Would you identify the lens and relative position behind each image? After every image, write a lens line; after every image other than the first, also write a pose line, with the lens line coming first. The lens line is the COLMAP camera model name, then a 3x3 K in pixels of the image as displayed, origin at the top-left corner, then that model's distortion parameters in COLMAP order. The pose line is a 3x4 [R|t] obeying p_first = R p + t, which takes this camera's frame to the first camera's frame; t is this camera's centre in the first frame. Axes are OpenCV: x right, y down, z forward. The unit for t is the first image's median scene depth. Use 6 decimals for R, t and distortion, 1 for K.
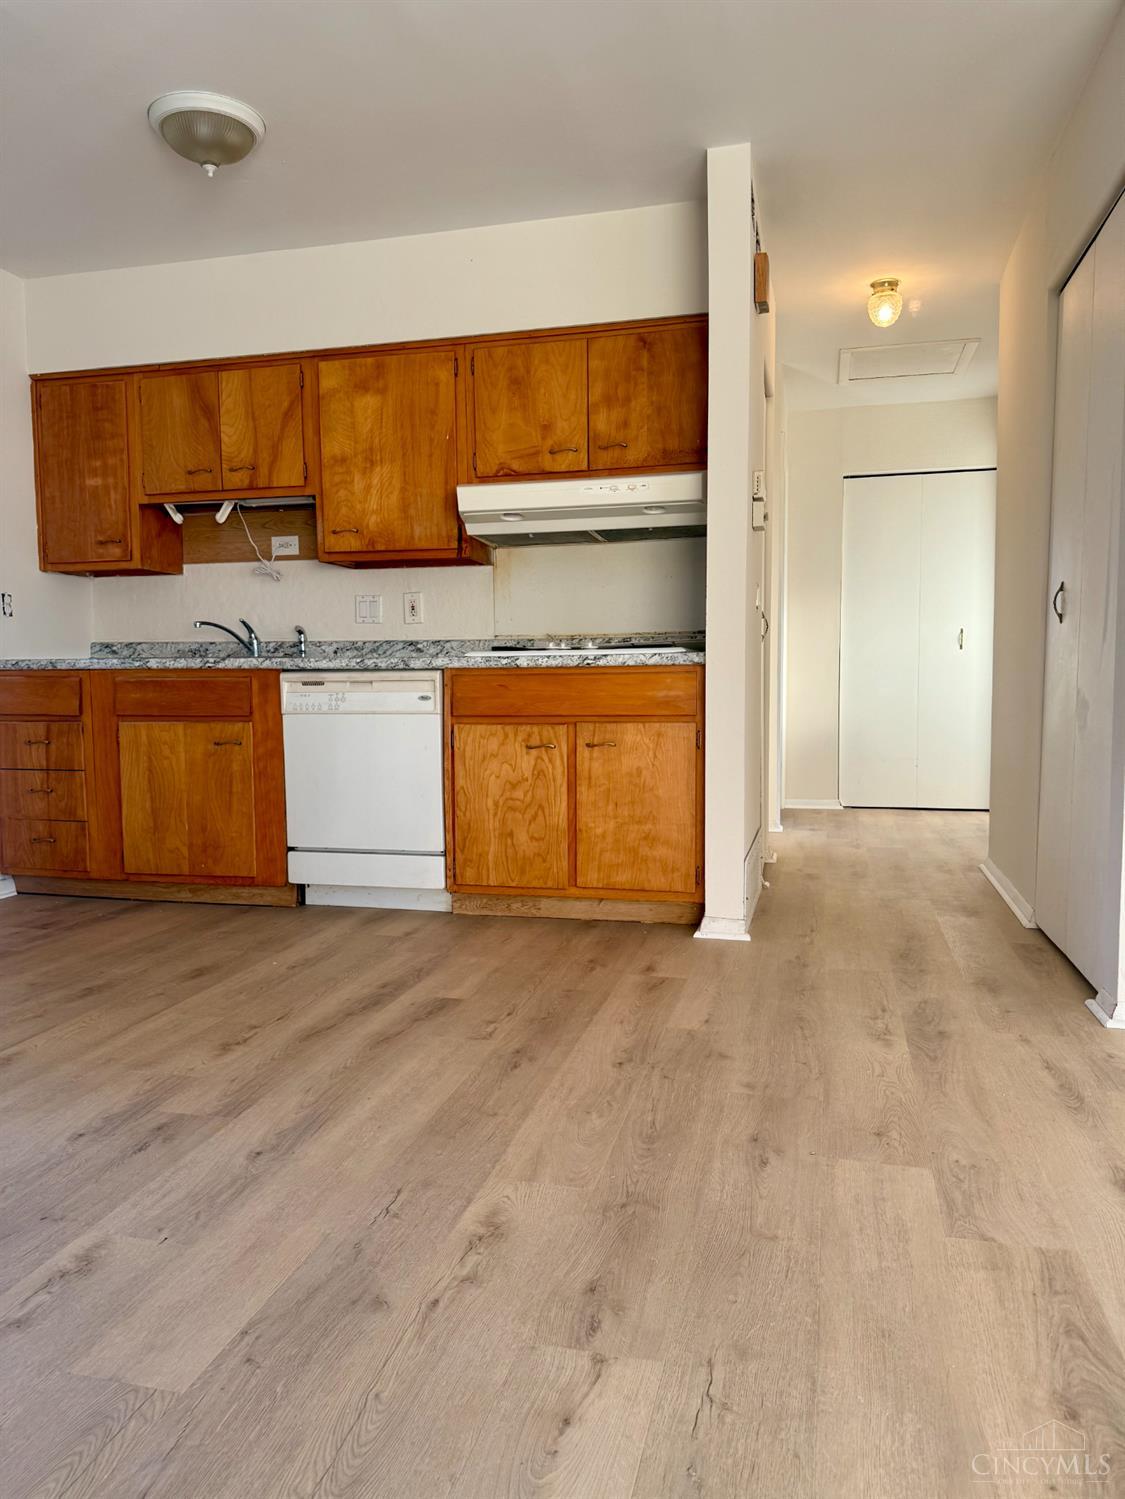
lens RADIAL K [[1058.2, 0, 562.5], [0, 1058.2, 749.5], [0, 0, 1]] dist [0.193634, -0.348710]
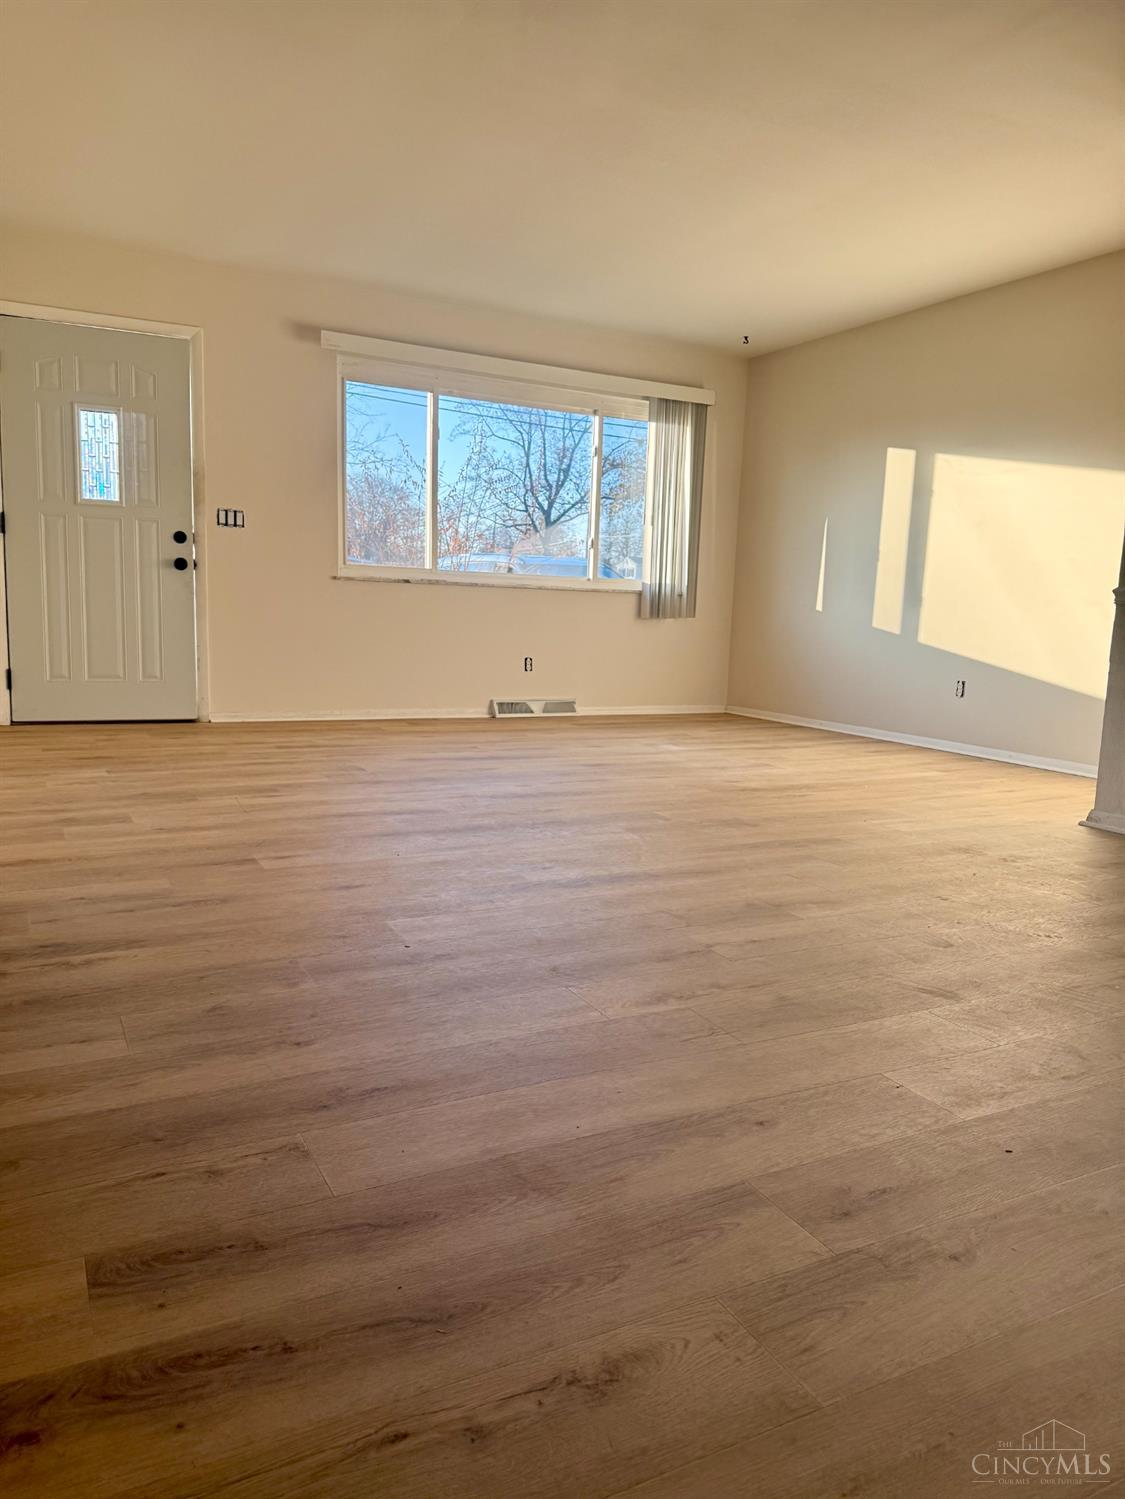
lens RADIAL K [[1058.2, 0, 562.5], [0, 1058.2, 749.5], [0, 0, 1]] dist [0.193634, -0.348710]
pose [[-0.674963, -0.110486, 0.729532, -0.381470], [0.026117, 0.984528, 0.173268, -0.029747], [-0.737389, 0.136003, -0.661635, 0.823067]]
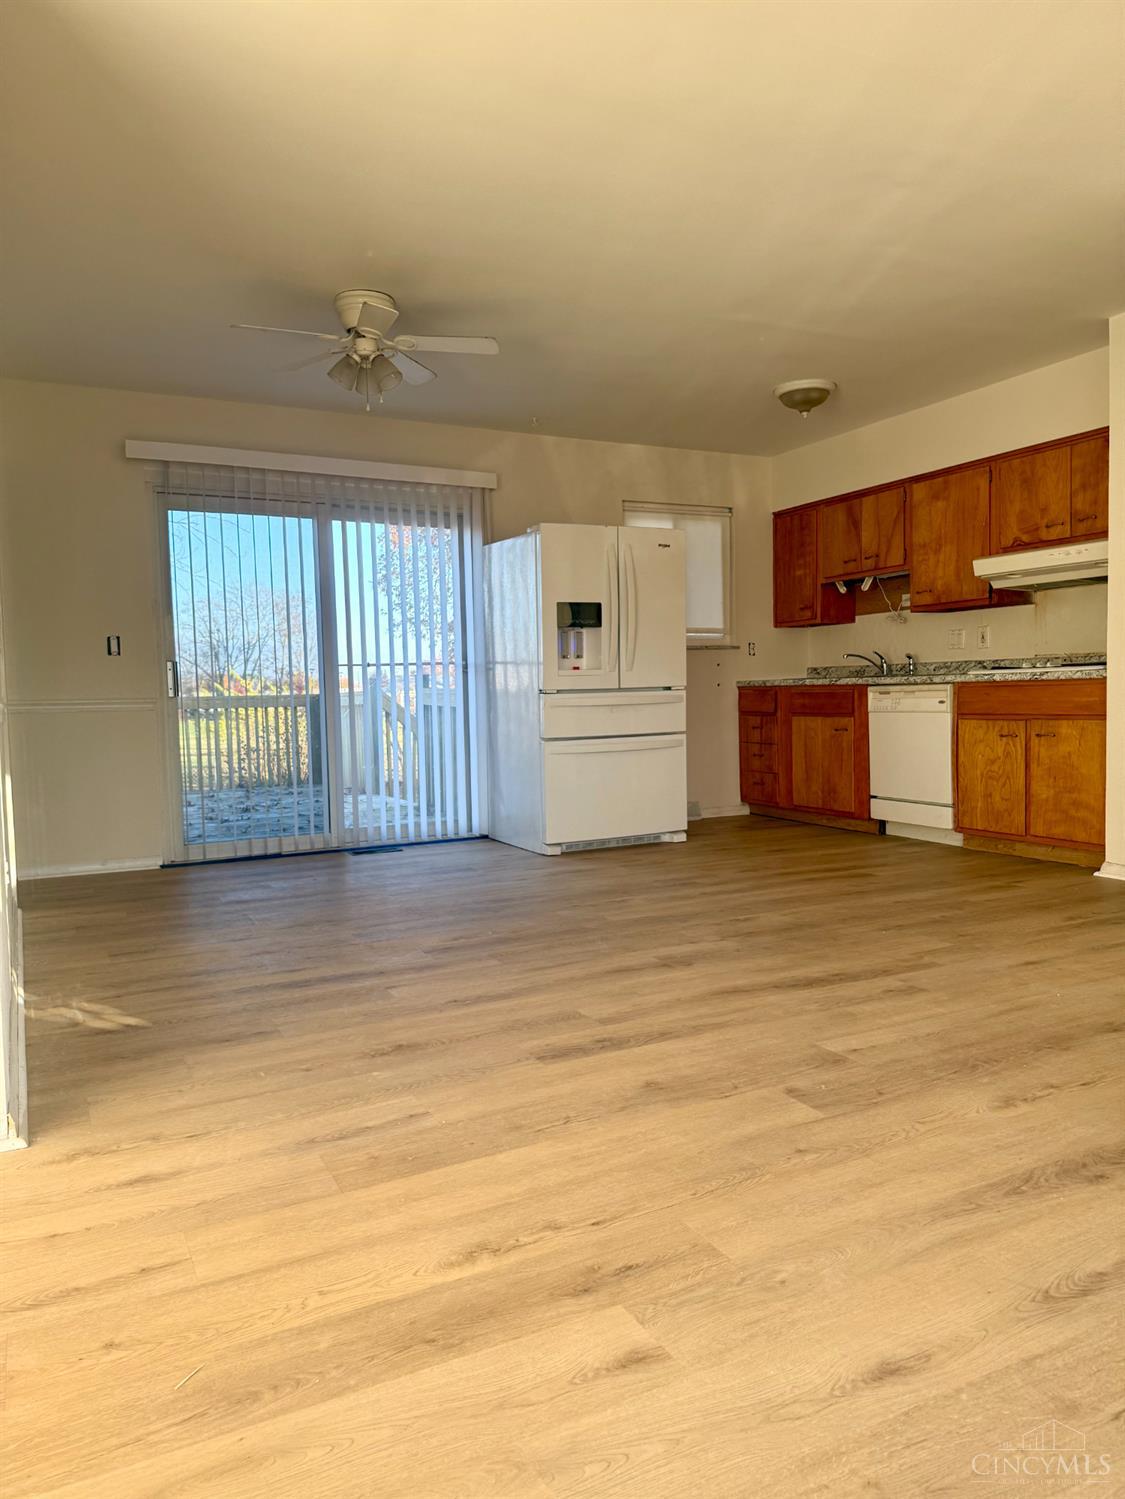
lens RADIAL K [[1058.2, 0, 562.5], [0, 1058.2, 749.5], [0, 0, 1]] dist [0.193634, -0.348710]
pose [[0.664013, 0.036096, -0.746849, 0.643892], [-0.034714, 0.999245, 0.017432, 0.010801], [0.746915, 0.014351, 0.664765, -0.415902]]
